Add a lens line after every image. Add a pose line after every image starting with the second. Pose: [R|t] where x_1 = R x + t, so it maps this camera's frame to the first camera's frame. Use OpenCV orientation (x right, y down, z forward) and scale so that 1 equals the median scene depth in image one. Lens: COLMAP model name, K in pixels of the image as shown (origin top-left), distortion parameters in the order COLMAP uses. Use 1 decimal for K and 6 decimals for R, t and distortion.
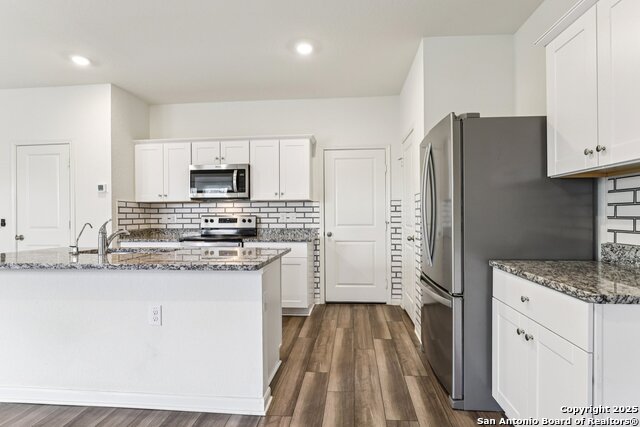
lens RADIAL K [[327.4, 0, 321.1], [0, 327.4, 212.3], [0, 0, 1]] dist [0.000665, -0.000275]
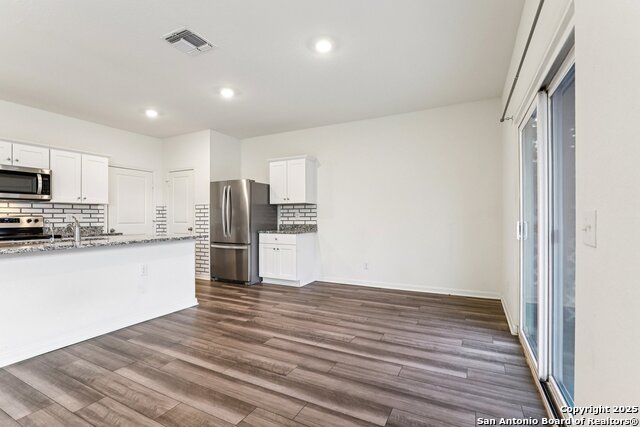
lens RADIAL K [[295.2, 0, 321.6], [0, 295.2, 216.6], [0, 0, 1]] dist [-0.001743, -0.000095]
pose [[0.376454, 0.005686, 0.926418, -0.809545], [-0.007132, 0.999969, -0.003240, 0.009485], [-0.926408, -0.005388, 0.376483, -0.248904]]
